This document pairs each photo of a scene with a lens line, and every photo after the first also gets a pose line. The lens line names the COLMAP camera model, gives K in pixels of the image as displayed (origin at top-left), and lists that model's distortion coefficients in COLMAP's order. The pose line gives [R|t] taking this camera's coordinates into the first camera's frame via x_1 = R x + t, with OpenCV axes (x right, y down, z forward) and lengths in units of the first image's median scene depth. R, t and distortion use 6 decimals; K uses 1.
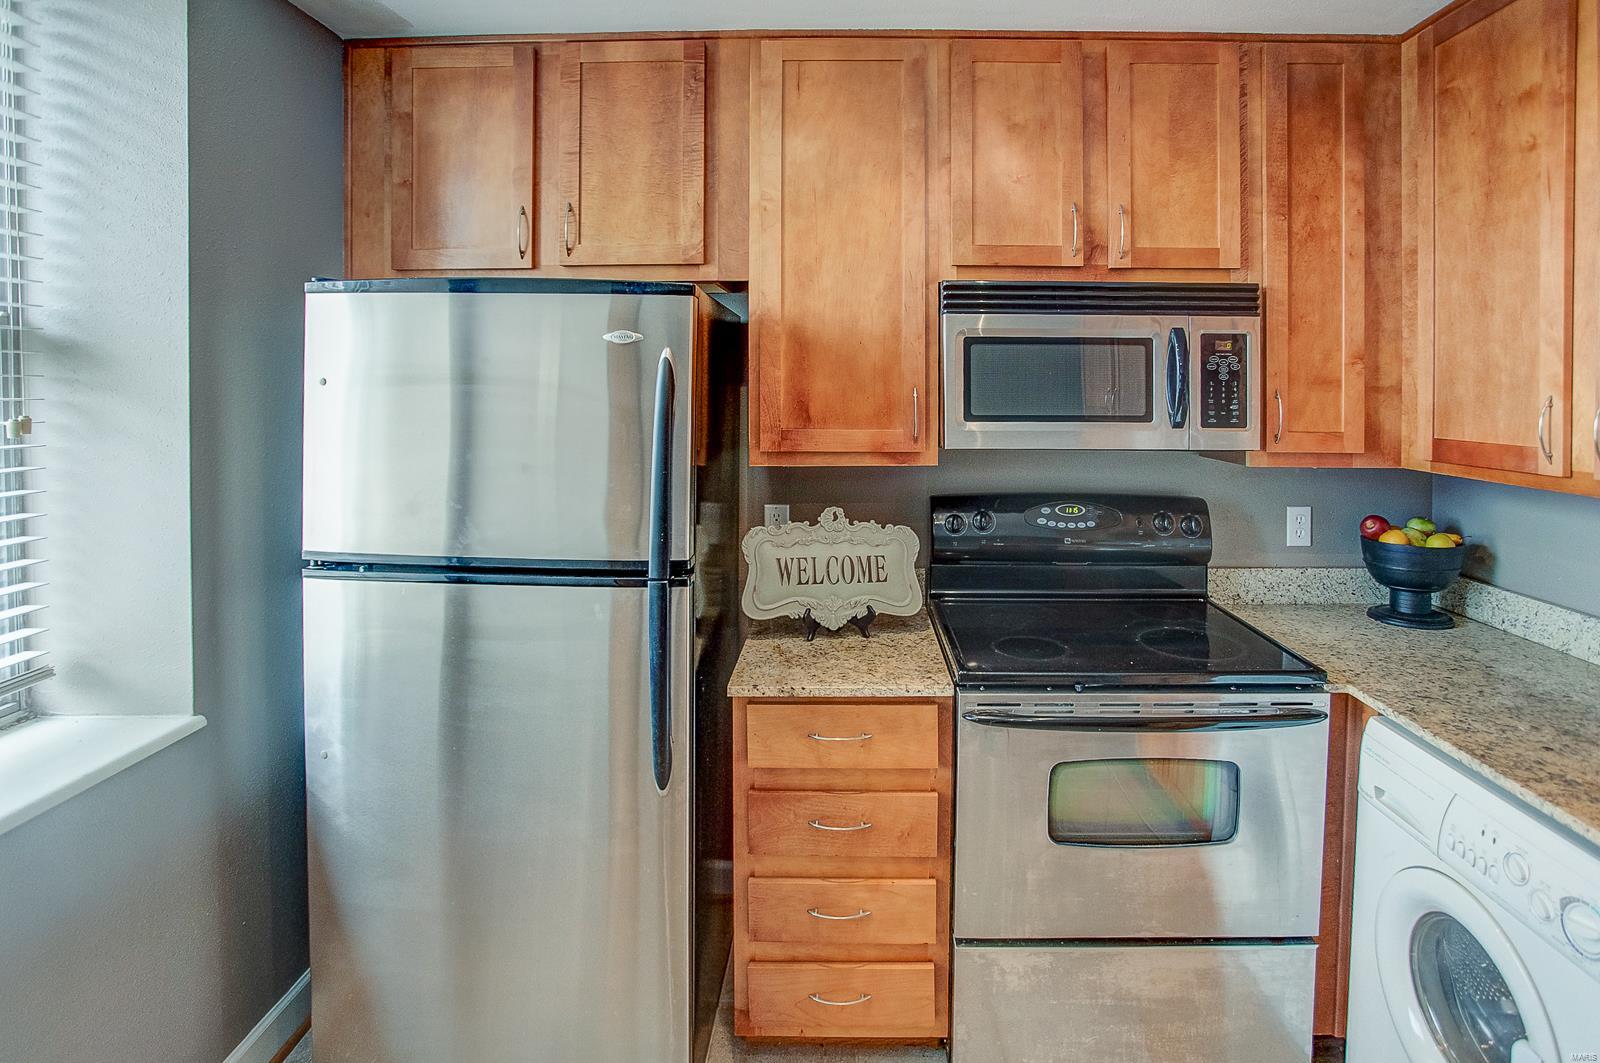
lens RADIAL K [[839.9, 0, 830.8], [0, 839.9, 406.9], [0, 0, 1]] dist [-0.060722, 0.024823]
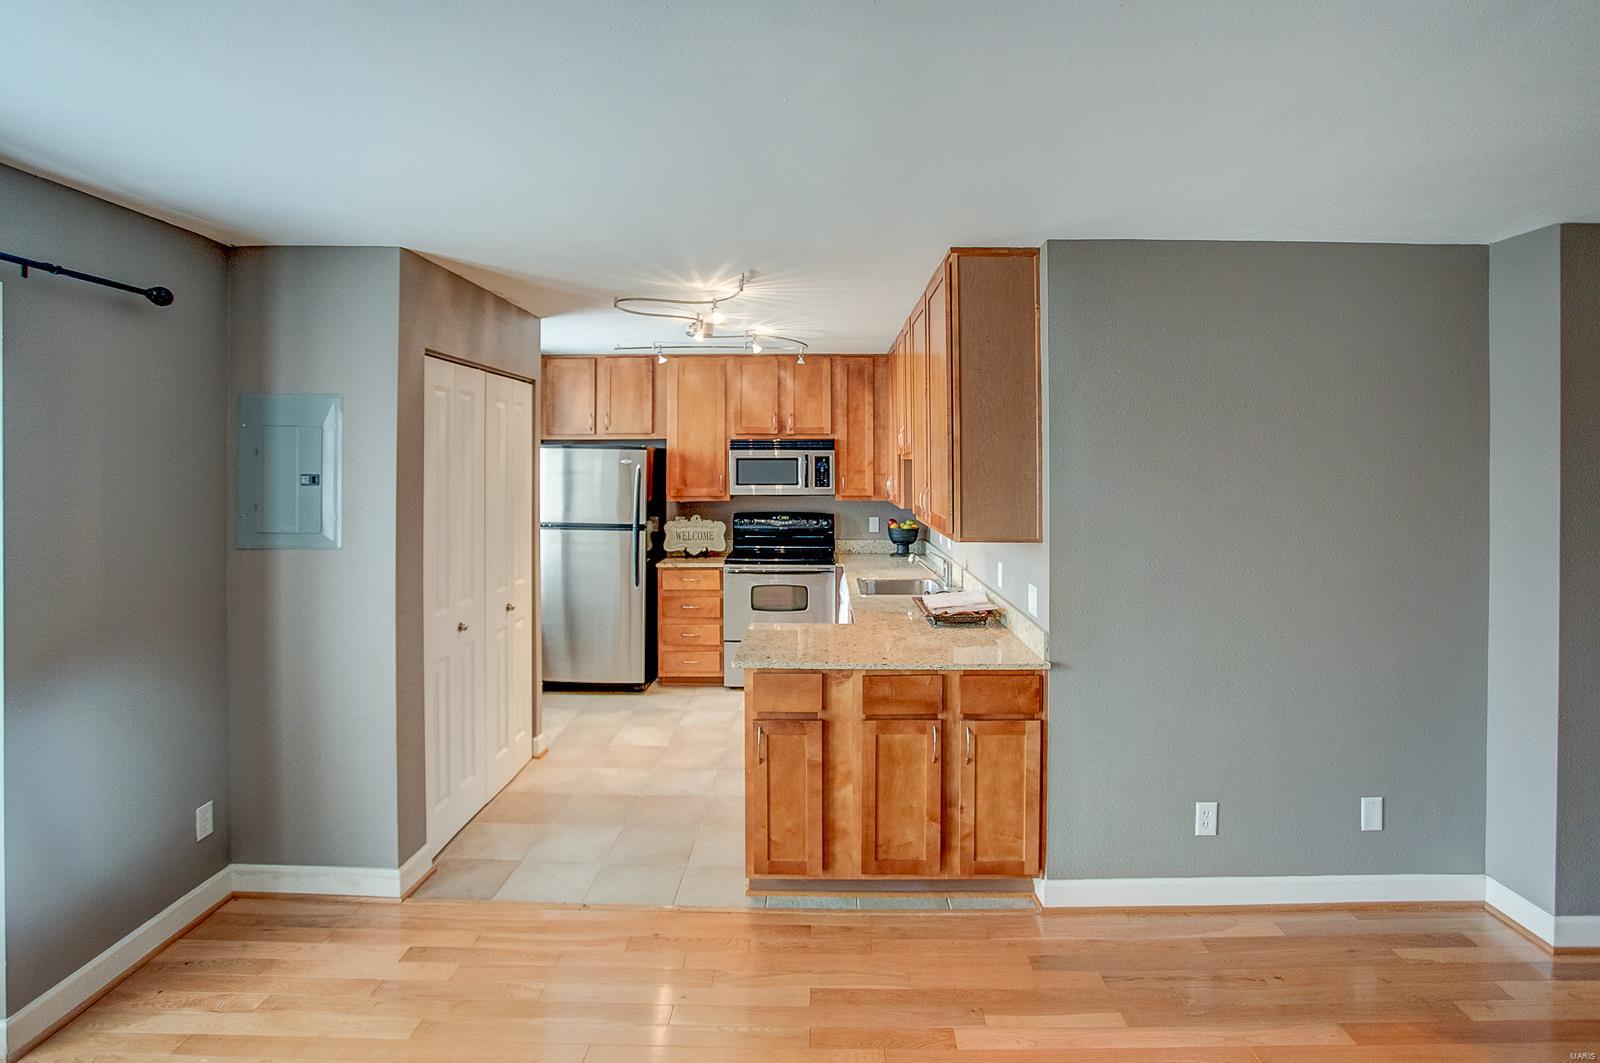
lens RADIAL K [[839.9, 0, 801.5], [0, 839.9, 448.0], [0, 0, 1]] dist [-0.060722, 0.024823]
pose [[0.999883, -0.003530, -0.014905, 0.435297], [0.003131, 0.999638, -0.026722, -0.035729], [0.014994, 0.026673, 0.999532, -2.022703]]
